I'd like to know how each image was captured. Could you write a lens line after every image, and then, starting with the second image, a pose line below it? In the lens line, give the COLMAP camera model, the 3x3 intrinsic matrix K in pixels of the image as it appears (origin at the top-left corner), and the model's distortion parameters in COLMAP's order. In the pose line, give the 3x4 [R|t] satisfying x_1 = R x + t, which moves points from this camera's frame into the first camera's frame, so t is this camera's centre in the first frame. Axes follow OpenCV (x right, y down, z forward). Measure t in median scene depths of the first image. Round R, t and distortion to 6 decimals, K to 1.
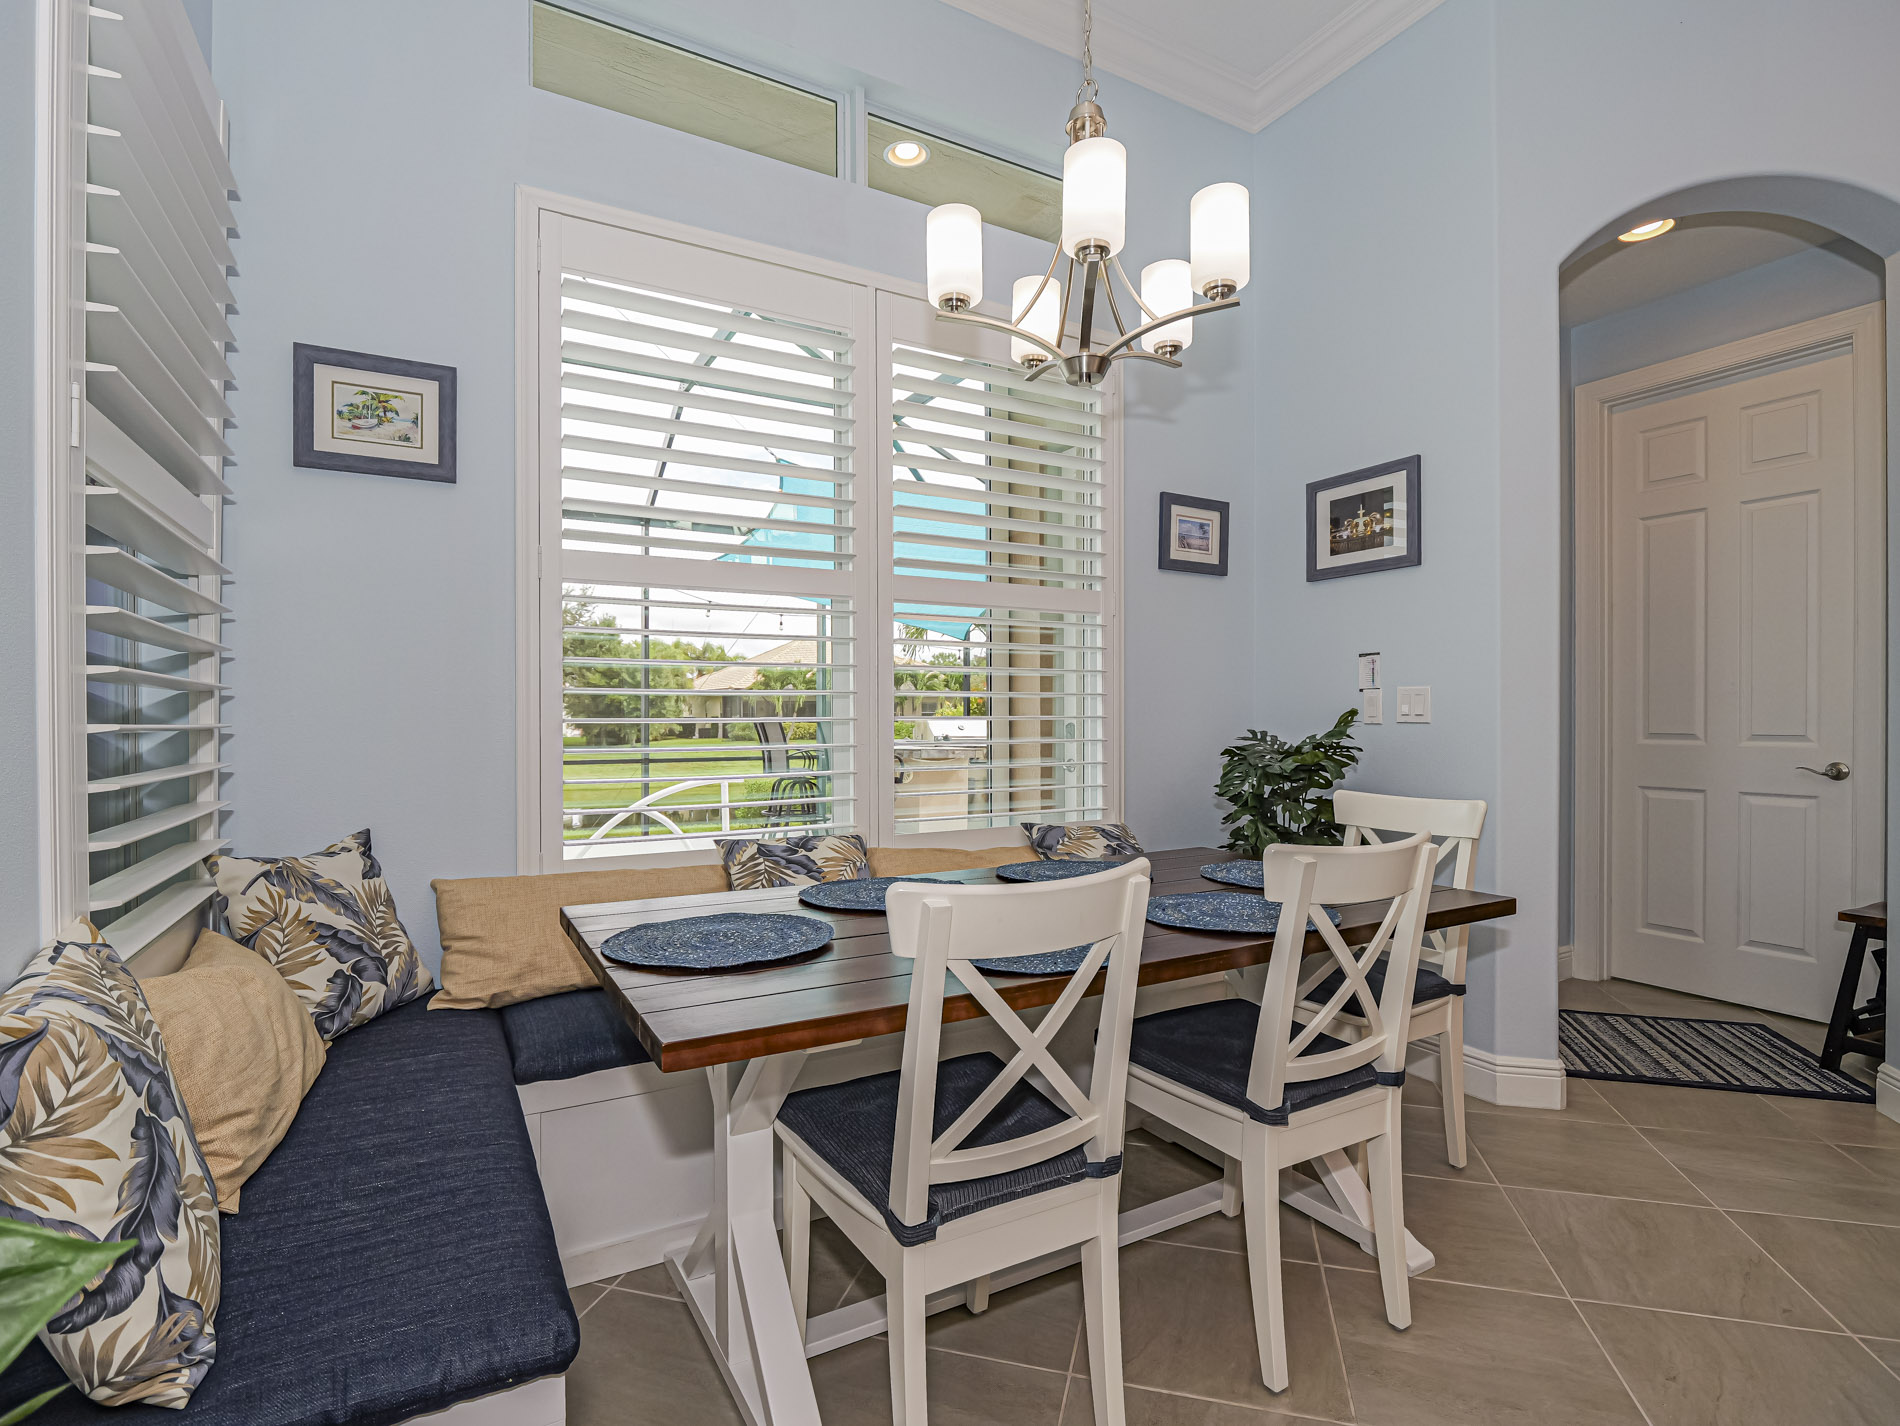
lens RADIAL K [[934.8, 0, 951.4], [0, 934.8, 718.8], [0, 0, 1]] dist [-0.012233, 0.000567]
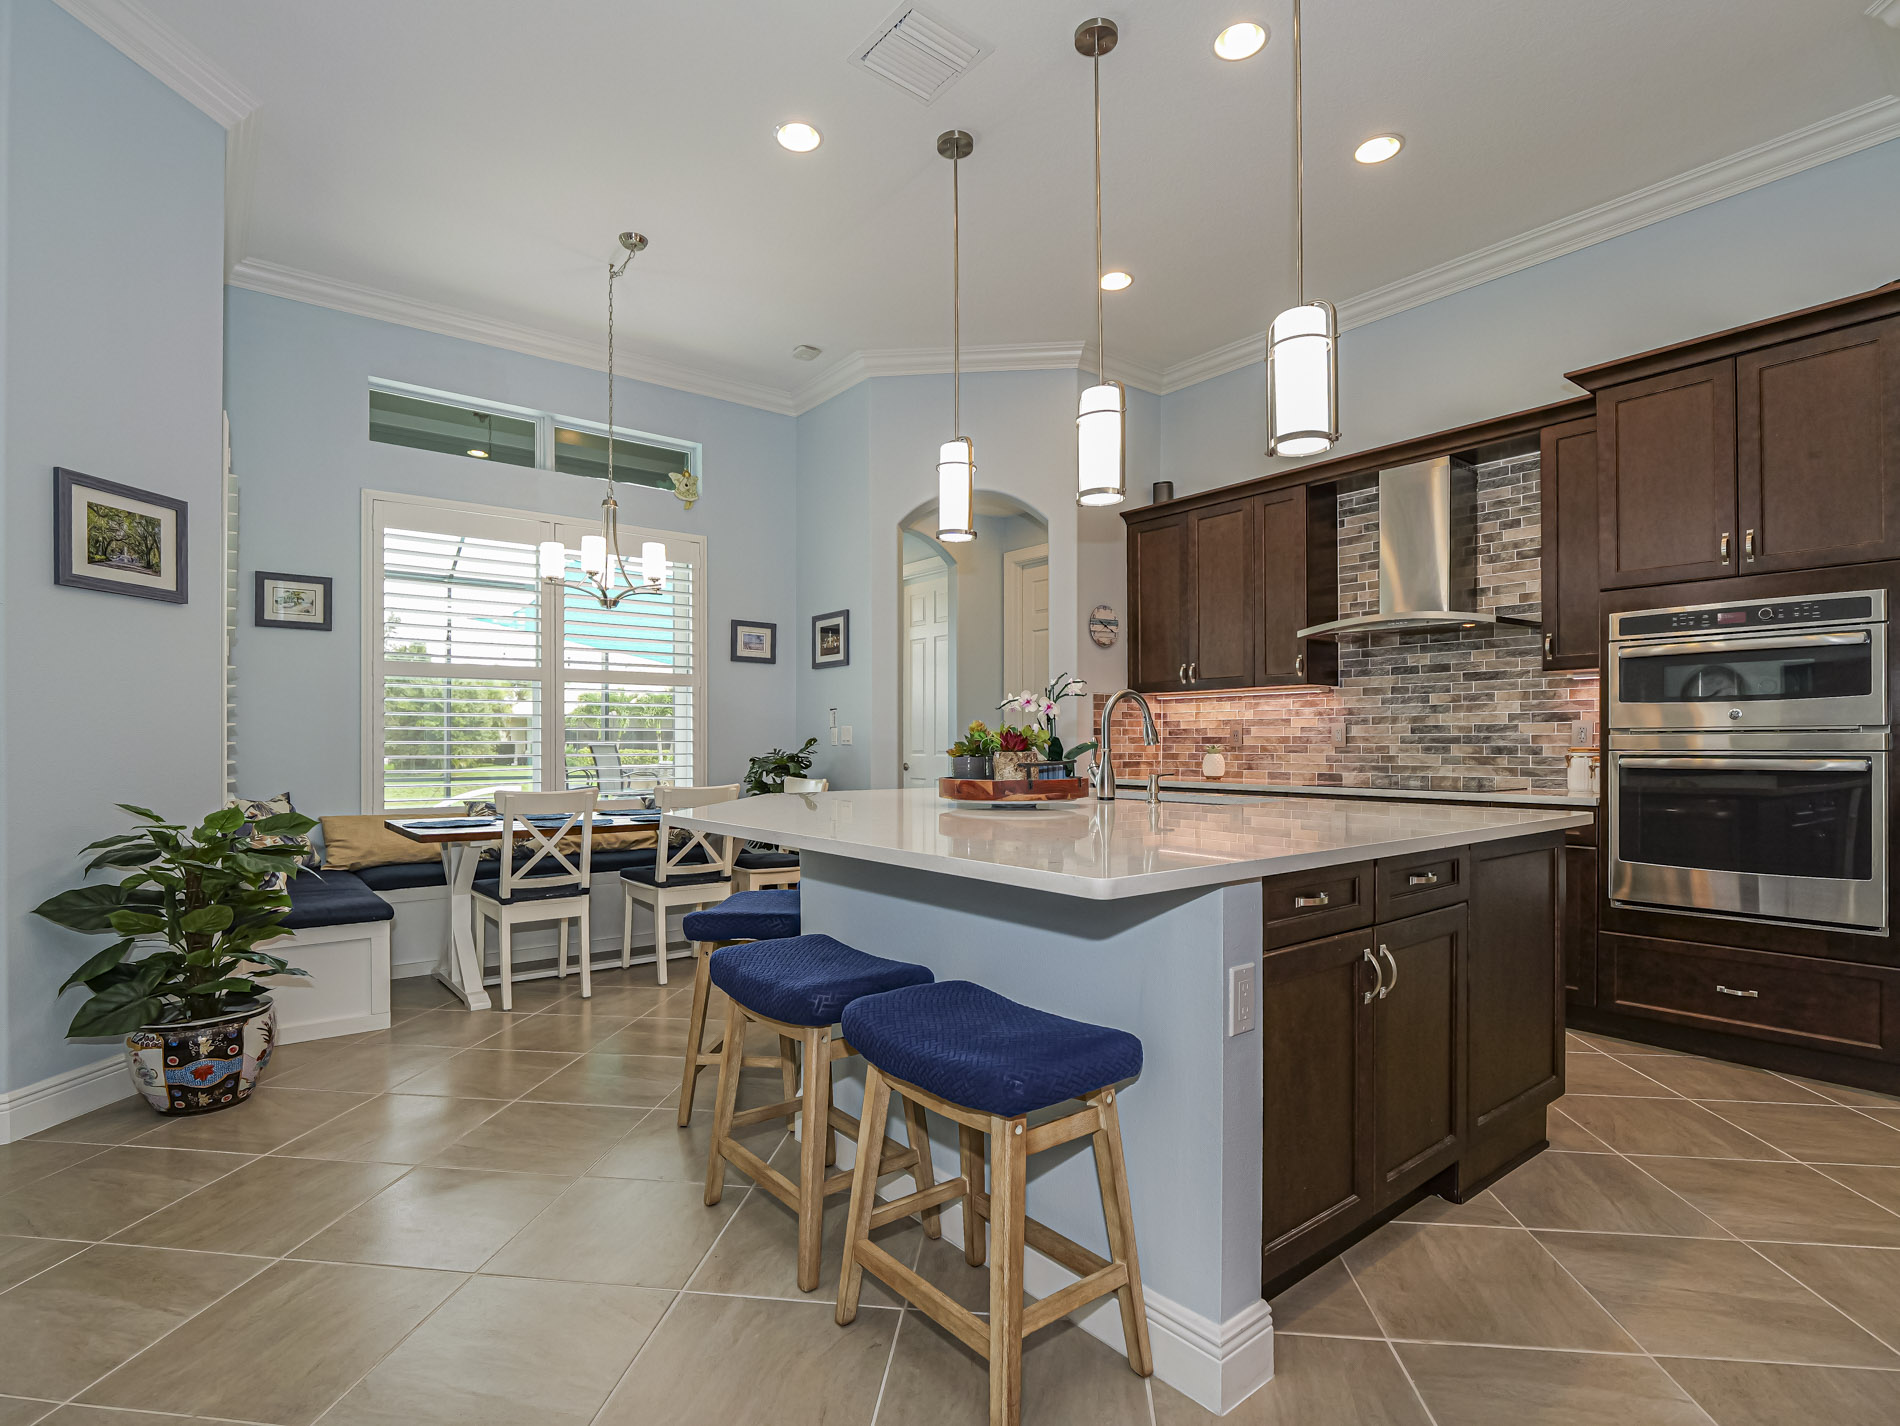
lens RADIAL K [[934.8, 0, 936.5], [0, 934.8, 744.6], [0, 0, 1]] dist [-0.012233, 0.000567]
pose [[0.988190, 0.003327, 0.153196, 0.500715], [-0.003383, 0.999994, 0.000100, 0.003313], [-0.153194, -0.000617, 0.988196, -1.287847]]
